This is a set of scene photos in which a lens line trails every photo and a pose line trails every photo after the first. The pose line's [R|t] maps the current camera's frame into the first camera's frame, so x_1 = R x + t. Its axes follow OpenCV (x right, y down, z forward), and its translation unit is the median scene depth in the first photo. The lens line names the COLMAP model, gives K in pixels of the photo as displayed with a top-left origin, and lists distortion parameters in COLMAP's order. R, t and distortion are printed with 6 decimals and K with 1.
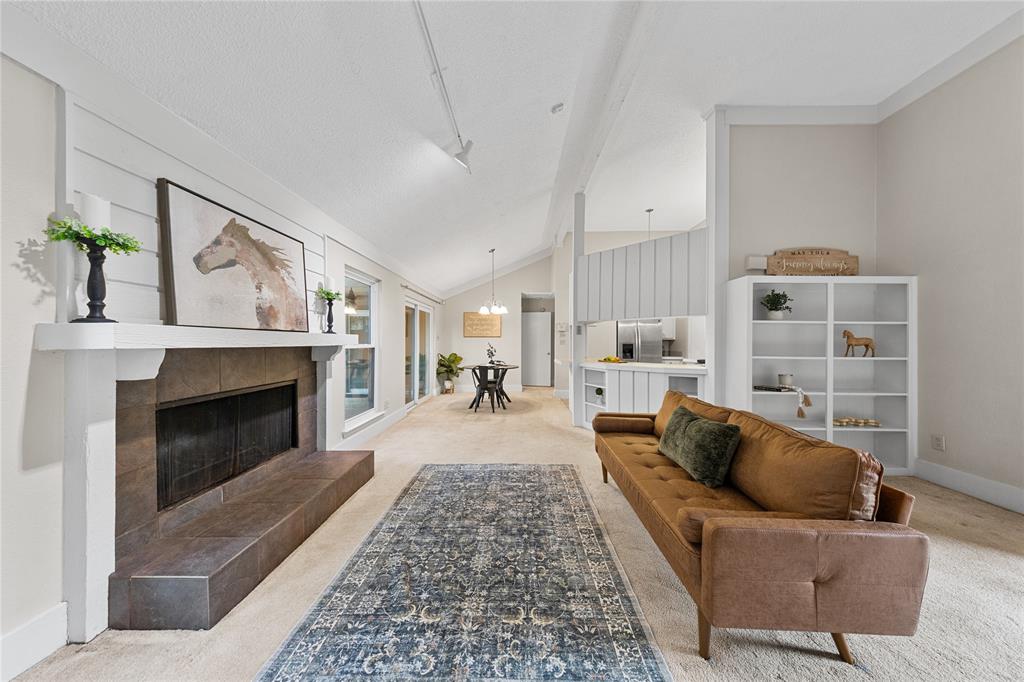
lens RADIAL K [[309.5, 0, 510.7], [0, 309.5, 343.5], [0, 0, 1]] dist [0.000661, -0.000498]
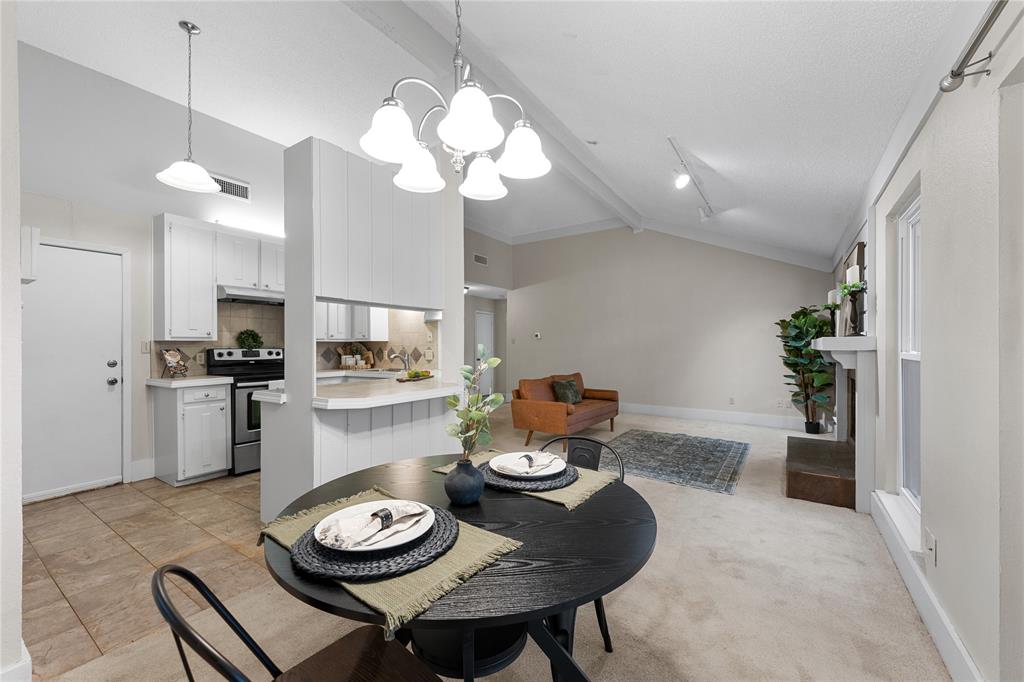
lens RADIAL K [[401.4, 0, 511.4], [0, 401.4, 348.2], [0, 0, 1]] dist [0.008965, -0.002448]
pose [[-0.843799, -0.004351, 0.536642, -0.468856], [0.002569, 0.999923, 0.012147, -0.018477], [-0.536653, 0.011628, -0.843723, 2.869150]]
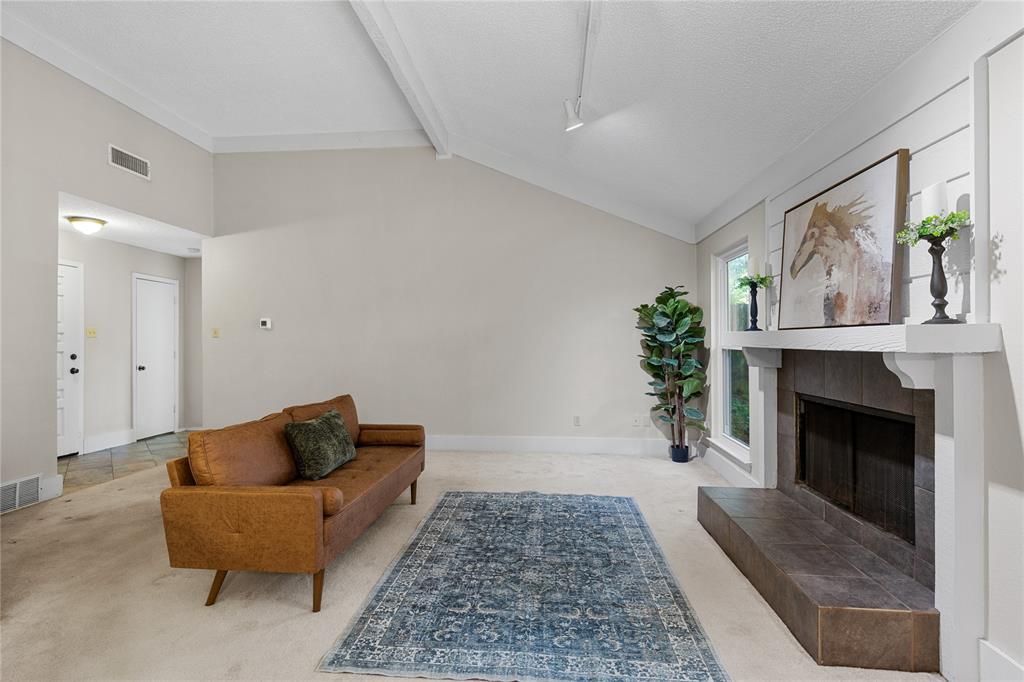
lens RADIAL K [[479.1, 0, 506.3], [0, 479.1, 338.1], [0, 0, 1]] dist [0.010277, -0.002047]
pose [[-0.998008, 0.001037, 0.063084, -0.075015], [0.001219, 0.999995, 0.002841, -0.018639], [-0.063081, 0.002913, -0.998004, 2.011444]]
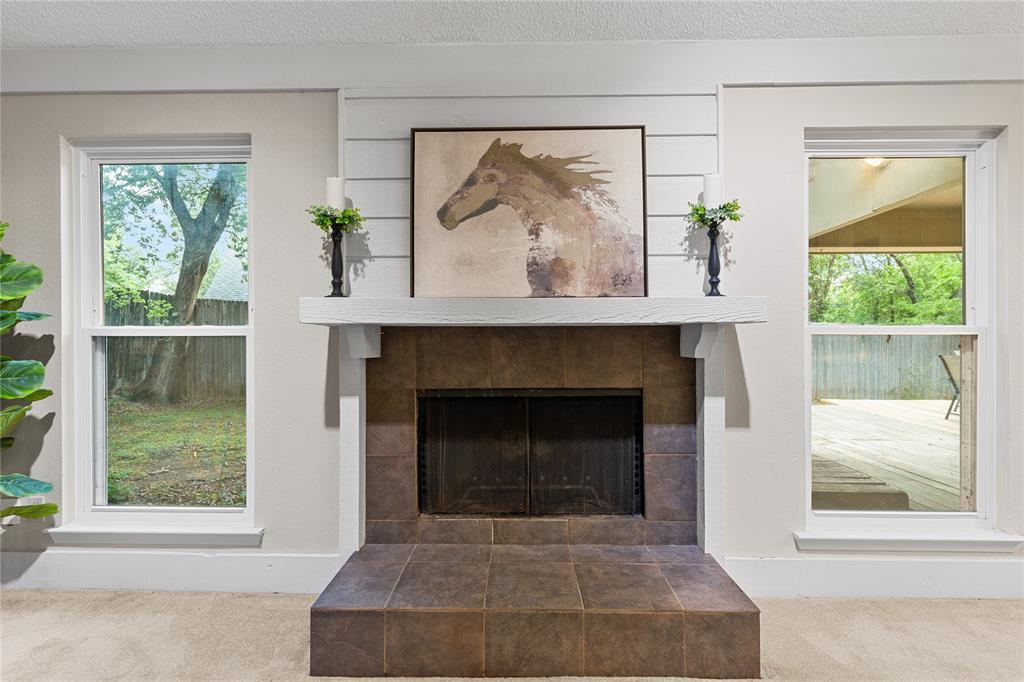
lens RADIAL K [[479.1, 0, 522.6], [0, 479.1, 338.6], [0, 0, 1]] dist [0.010277, -0.002047]
pose [[0.004292, 0.001342, -0.999990, 0.146215], [-0.002493, 0.999996, 0.001332, 0.032089], [0.999988, 0.002487, 0.004296, 0.867602]]
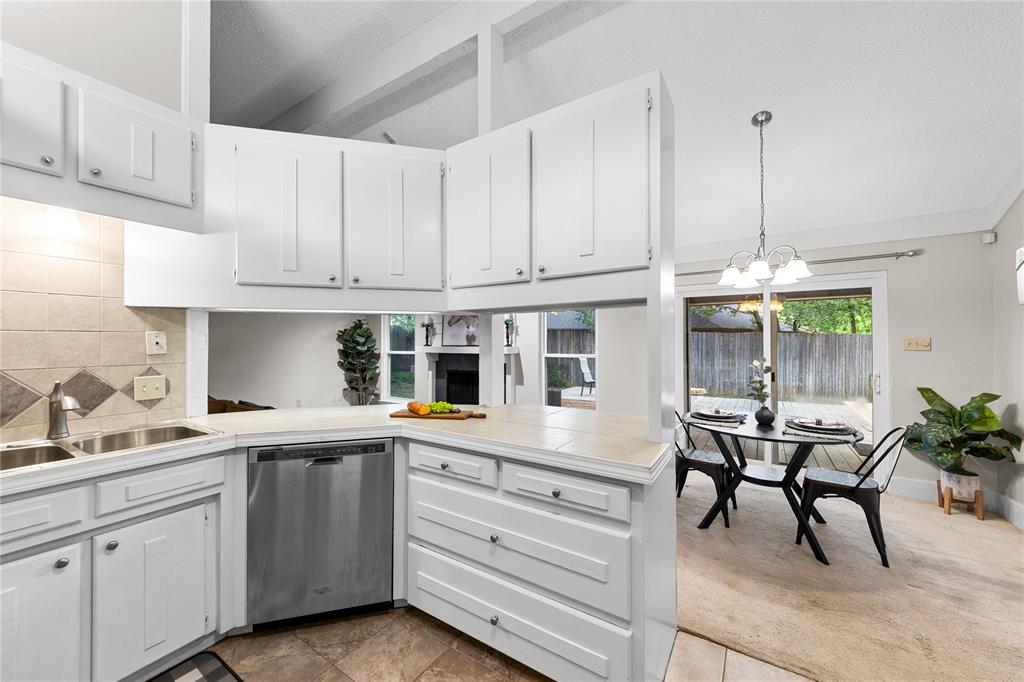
lens RADIAL K [[376.5, 0, 510.1], [0, 376.5, 338.0], [0, 0, 1]] dist [-0.002700, -0.000445]
pose [[-0.521444, -0.015263, -0.853149, 1.231476], [-0.005713, 0.999880, -0.014396, -0.055764], [0.853266, -0.002633, -0.521469, 2.412803]]
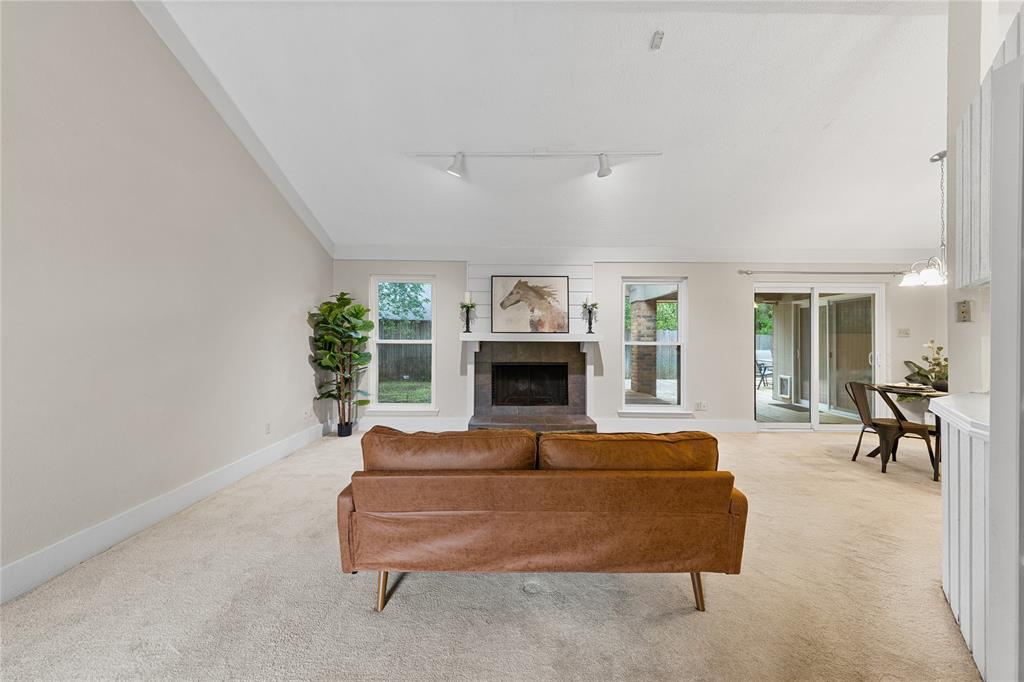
lens RADIAL K [[362.0, 0, 512.3], [0, 362.0, 335.0], [0, 0, 1]] dist [0.002484, -0.000455]
pose [[0.019816, -0.011333, -0.999739, 1.274257], [-0.010253, 0.999881, -0.011538, -0.001675], [0.999751, 0.010479, 0.019697, 0.744368]]
